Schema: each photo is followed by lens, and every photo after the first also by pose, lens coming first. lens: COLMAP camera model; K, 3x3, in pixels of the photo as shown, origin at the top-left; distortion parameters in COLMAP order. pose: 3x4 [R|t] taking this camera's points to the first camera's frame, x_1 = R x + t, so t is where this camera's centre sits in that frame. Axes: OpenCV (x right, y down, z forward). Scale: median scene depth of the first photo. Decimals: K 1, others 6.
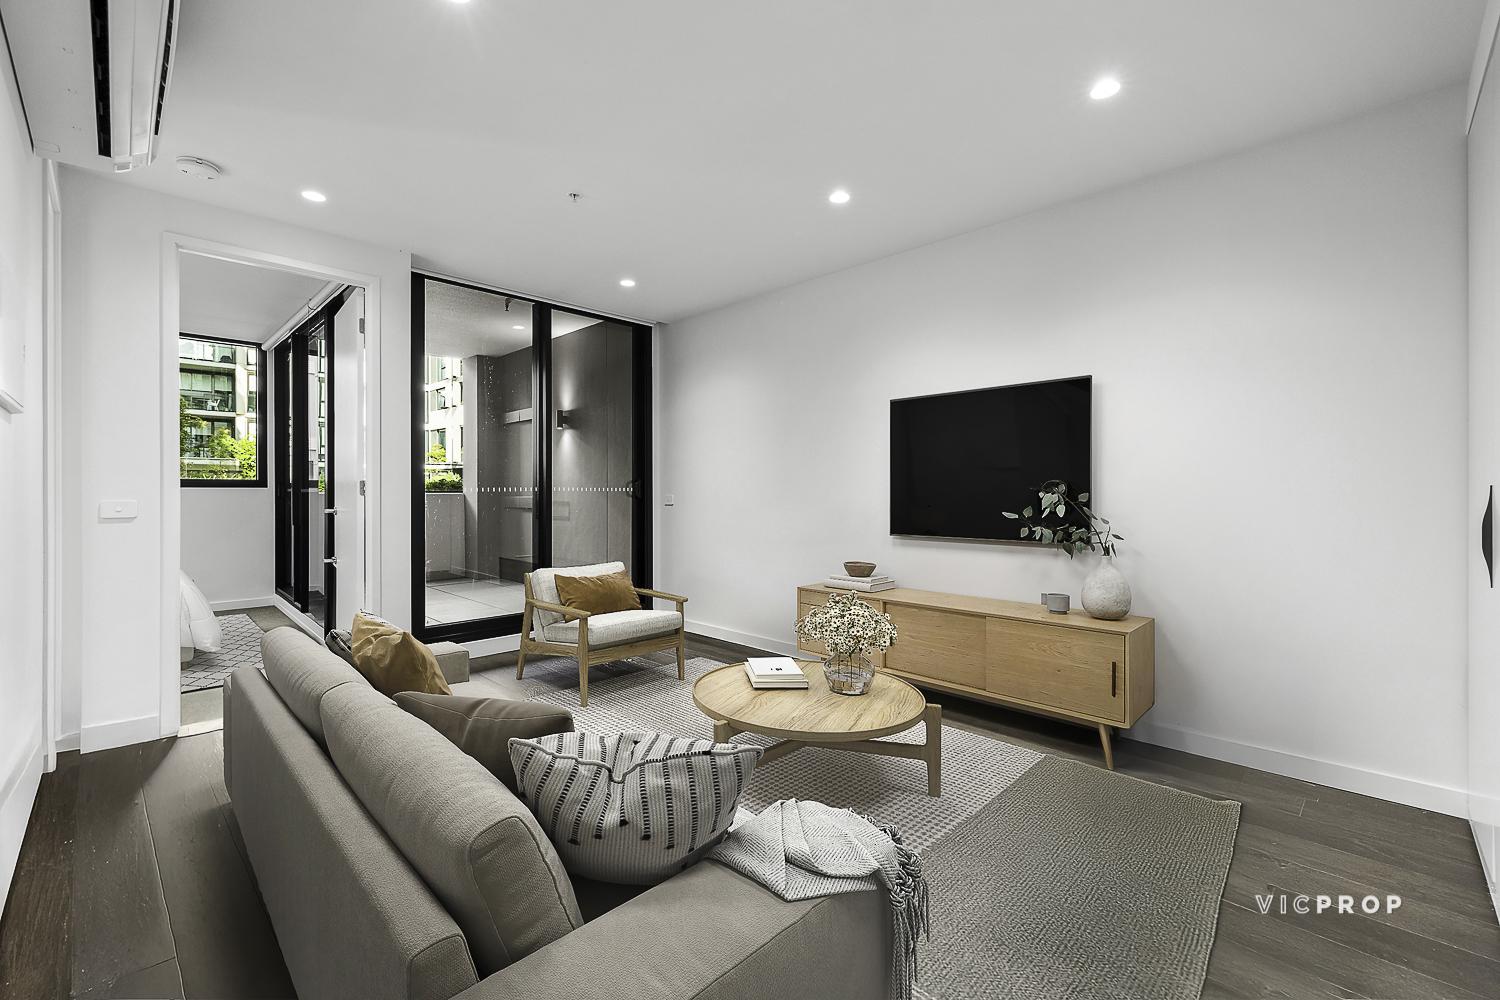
lens RADIAL K [[638.0, 0, 749.7], [0, 638.0, 493.5], [0, 0, 1]] dist [0.000190, -0.000226]
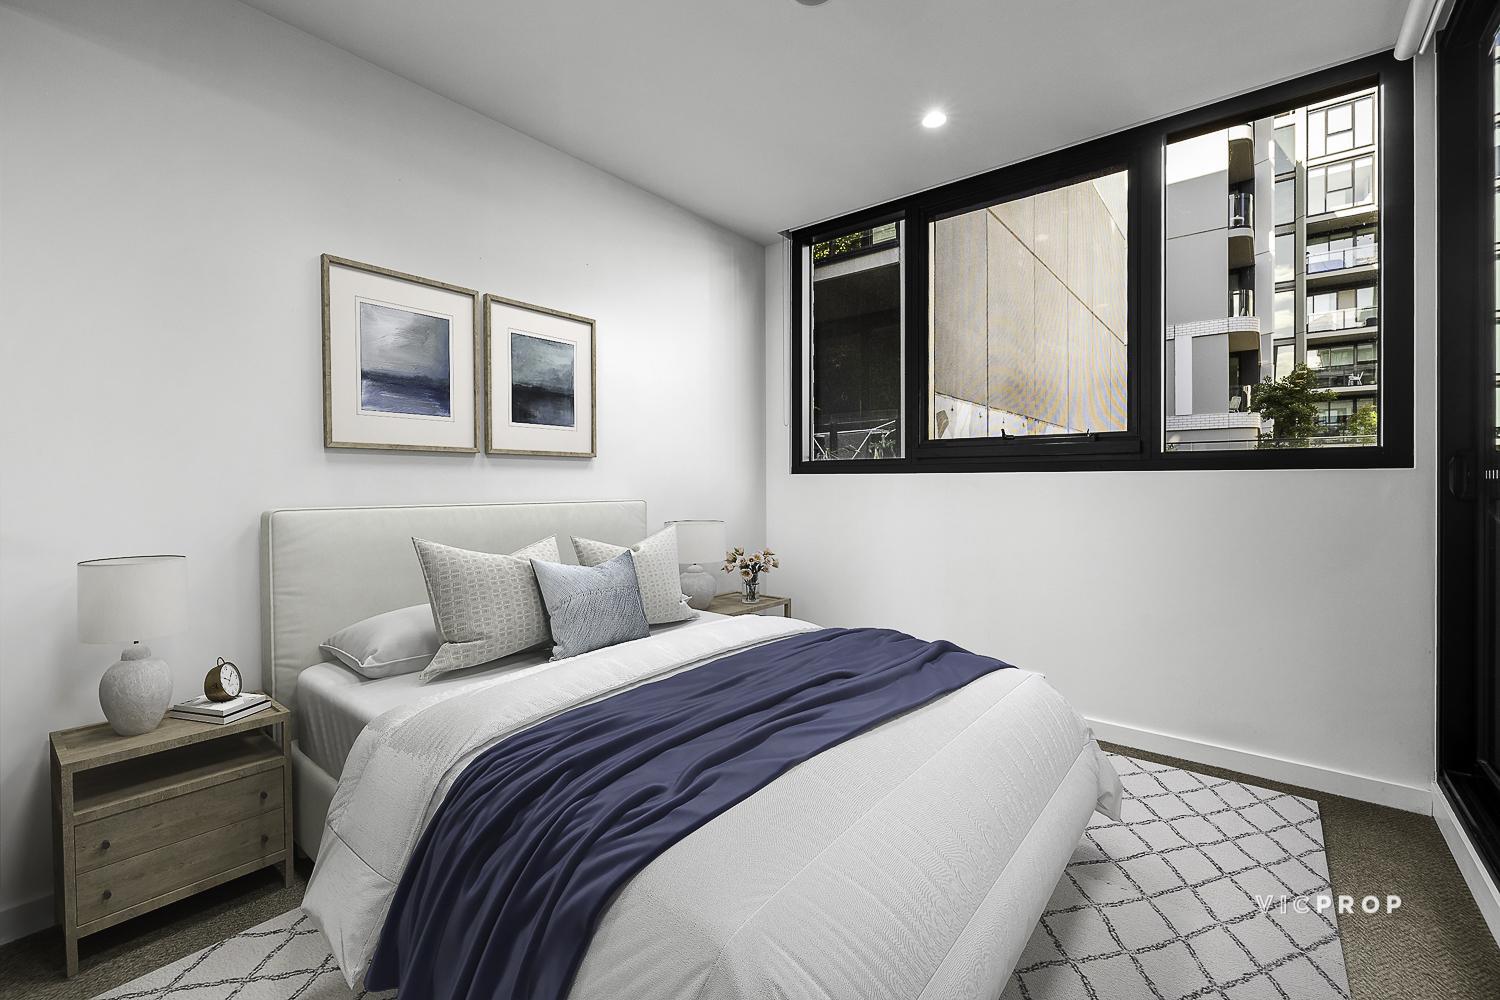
lens RADIAL K [[638.0, 0, 749.7], [0, 638.0, 493.5], [0, 0, 1]] dist [0.000190, -0.000226]
pose [[0.106469, 0.015191, -0.994200, -0.078276], [0.001953, 0.999878, 0.015487, -0.000444], [0.994314, -0.003590, 0.106426, 0.105243]]
